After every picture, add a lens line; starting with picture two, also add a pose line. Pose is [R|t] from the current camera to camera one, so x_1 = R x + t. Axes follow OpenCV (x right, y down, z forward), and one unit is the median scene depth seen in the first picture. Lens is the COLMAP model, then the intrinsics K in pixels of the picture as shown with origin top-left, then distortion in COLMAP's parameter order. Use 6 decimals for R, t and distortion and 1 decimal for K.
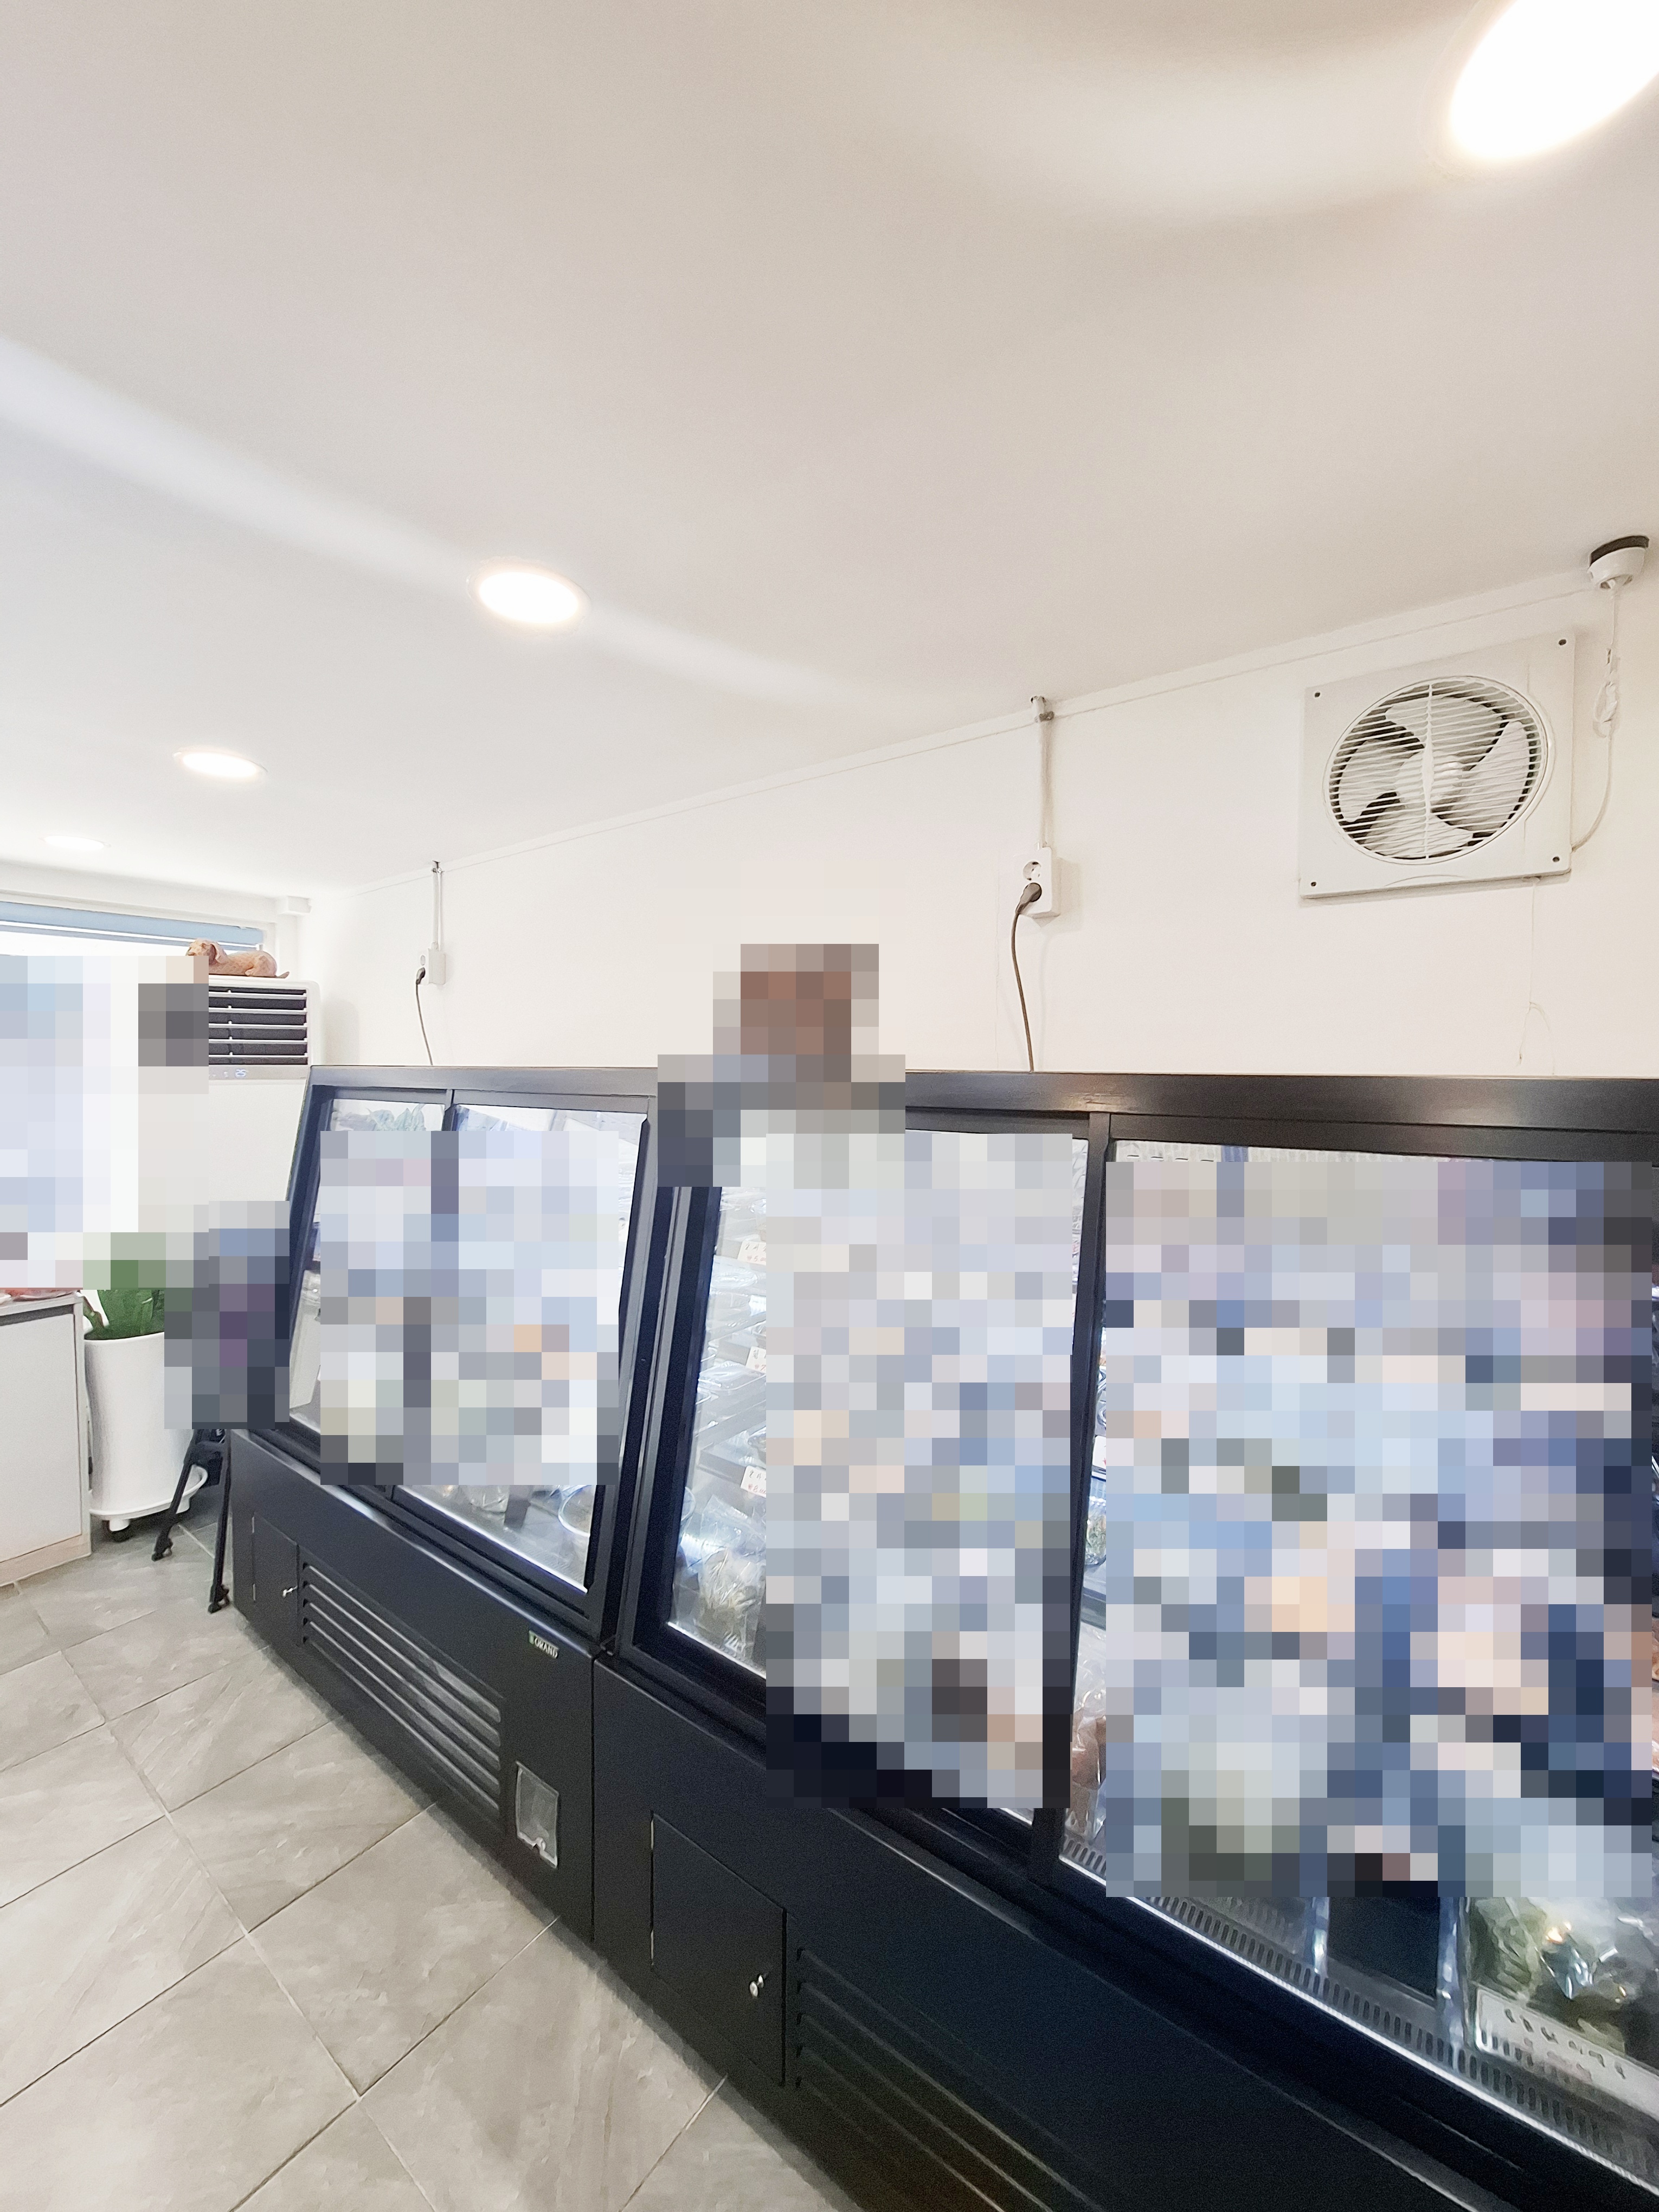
lens RADIAL K [[883.5, 0, 825.1], [0, 883.5, 1081.6], [0, 0, 1]] dist [0.004177, -0.000001]
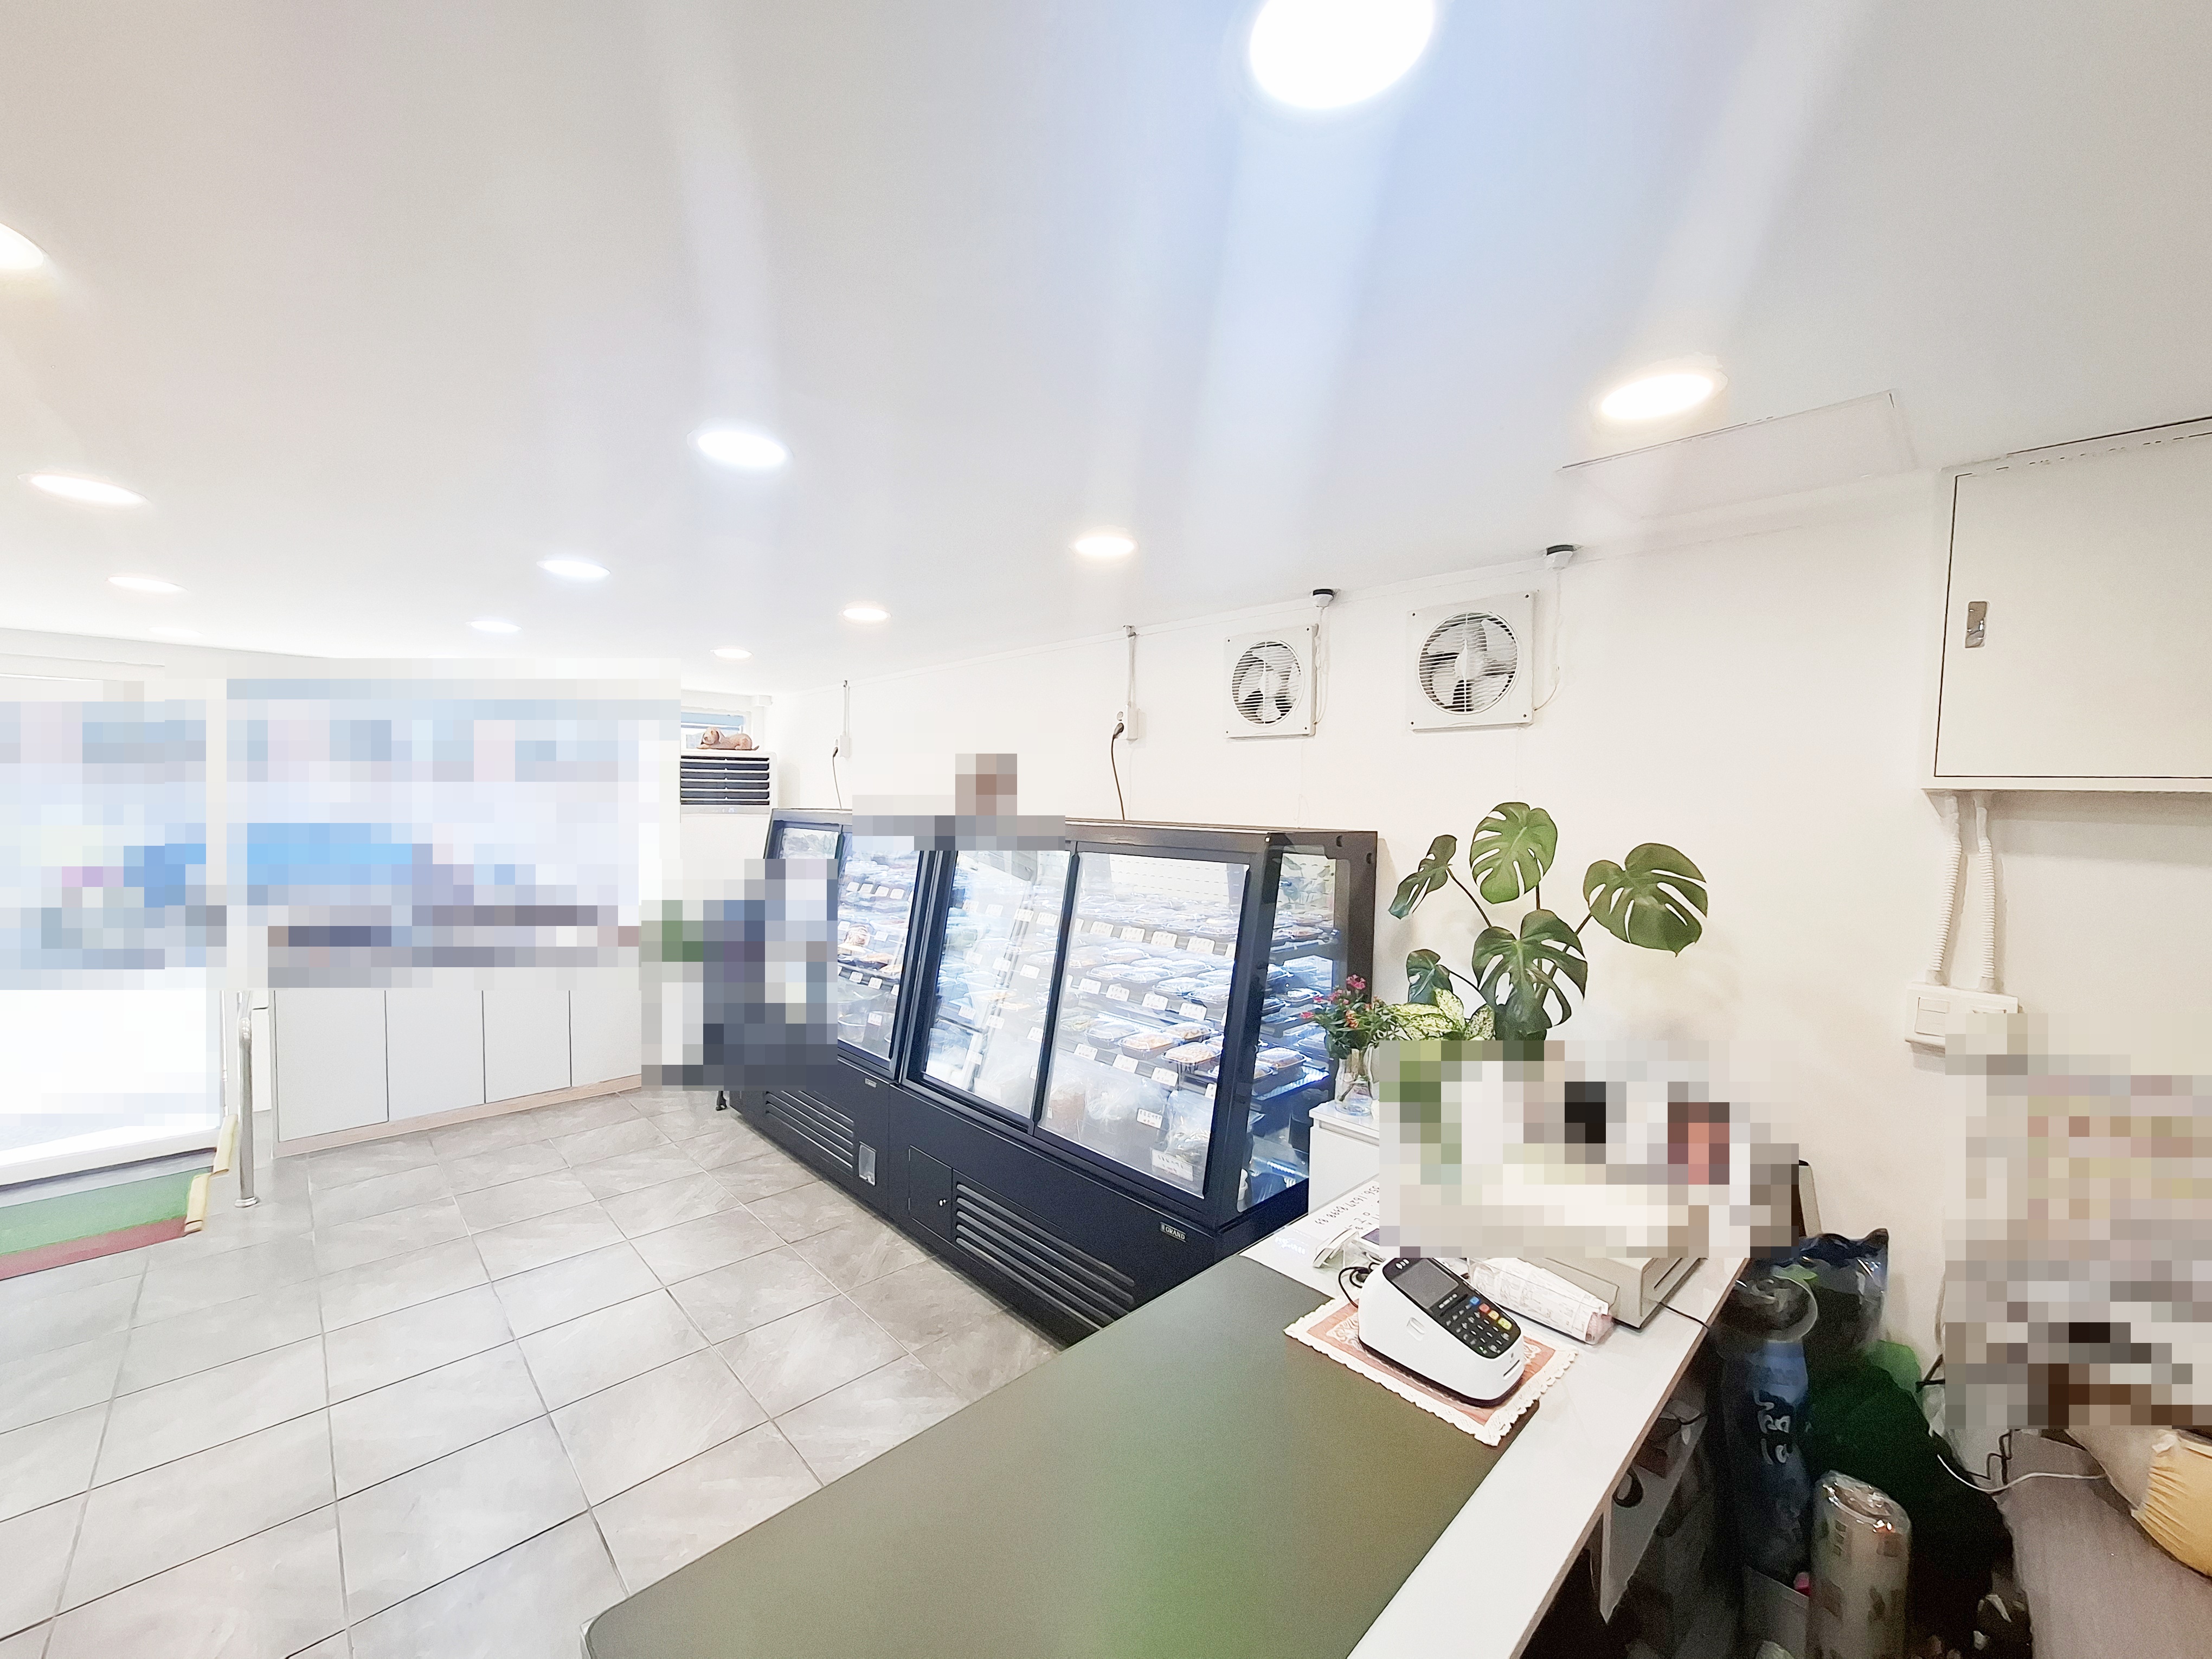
lens RADIAL K [[883.4, 0, 1093.5], [0, 883.4, 826.4], [0, 0, 1]] dist [0.002642, 0.000583]
pose [[0.984972, 0.019243, -0.171640, 0.357085], [-0.017289, 0.999768, 0.012874, -0.016029], [0.171848, -0.009713, 0.985076, -0.635007]]
